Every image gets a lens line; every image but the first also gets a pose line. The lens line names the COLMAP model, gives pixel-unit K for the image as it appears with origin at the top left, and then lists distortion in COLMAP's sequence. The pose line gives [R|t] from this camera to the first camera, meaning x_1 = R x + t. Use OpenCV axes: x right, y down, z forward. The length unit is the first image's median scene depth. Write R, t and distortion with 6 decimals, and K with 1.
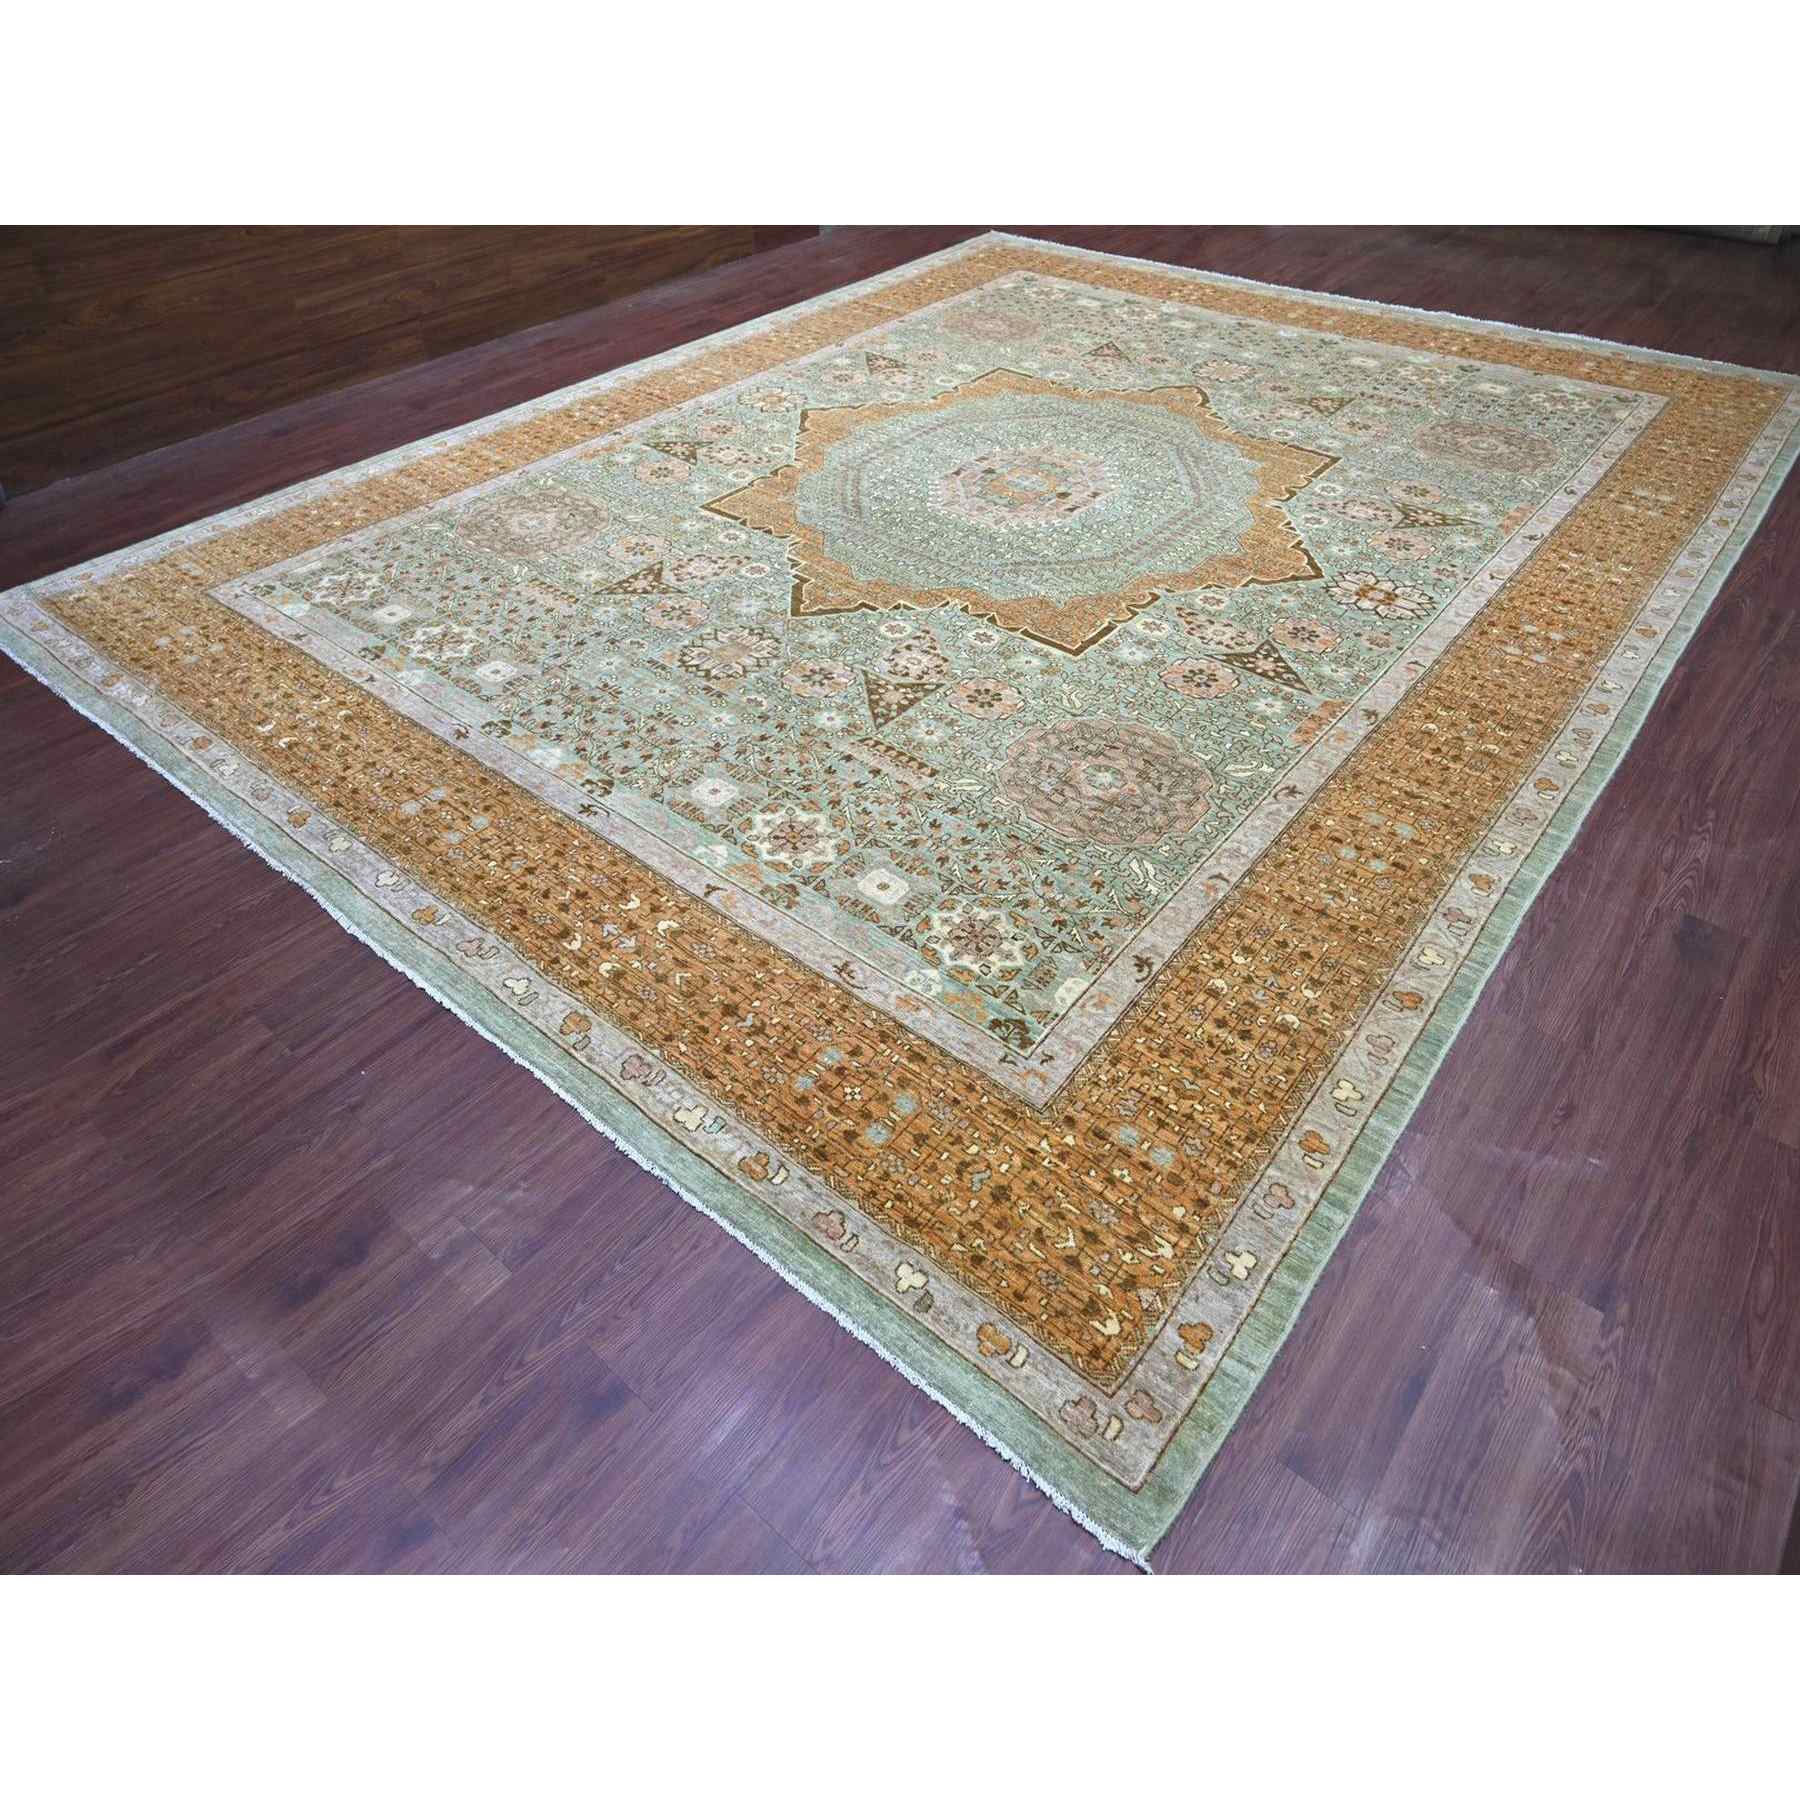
lens RADIAL K [[1106.1, 0, 900.0], [0, 1106.1, 900.0], [0, 0, 1]] dist [-0.007899, 0.000260]
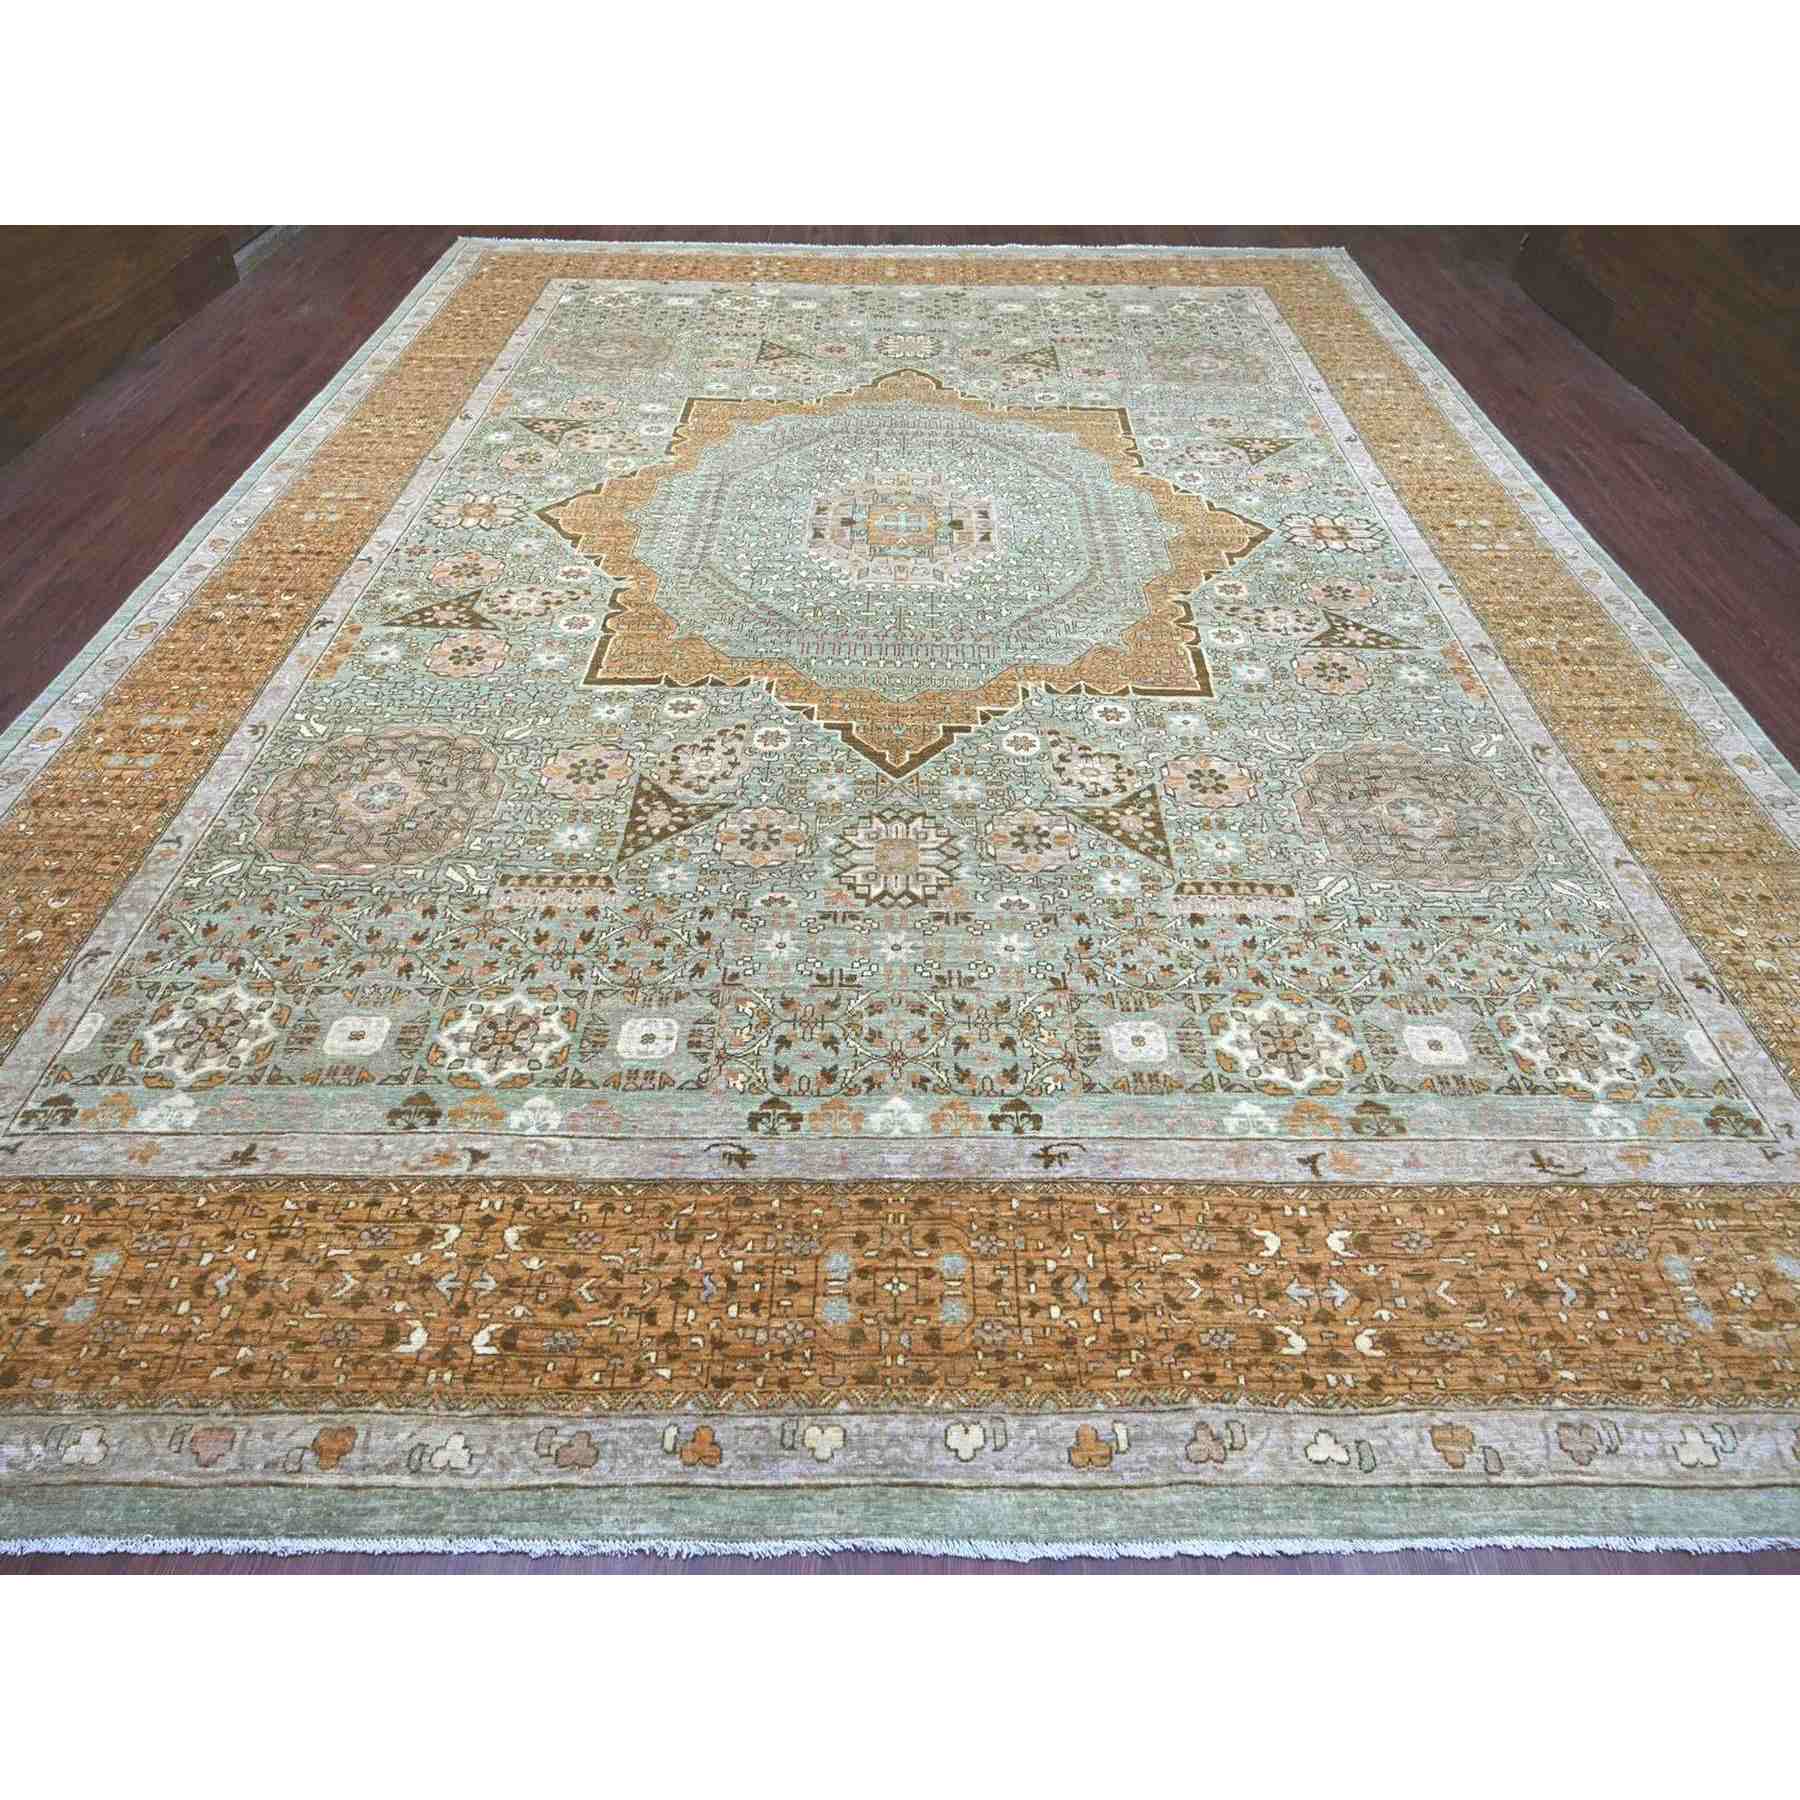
lens RADIAL K [[1106.1, 0, 900.0], [0, 1106.1, 900.0], [0, 0, 1]] dist [-0.007899, 0.000260]
pose [[0.772559, -0.435311, 0.462231, -0.594876], [0.419774, 0.896362, 0.142562, -0.356978], [-0.476385, 0.083895, 0.875225, 0.426406]]
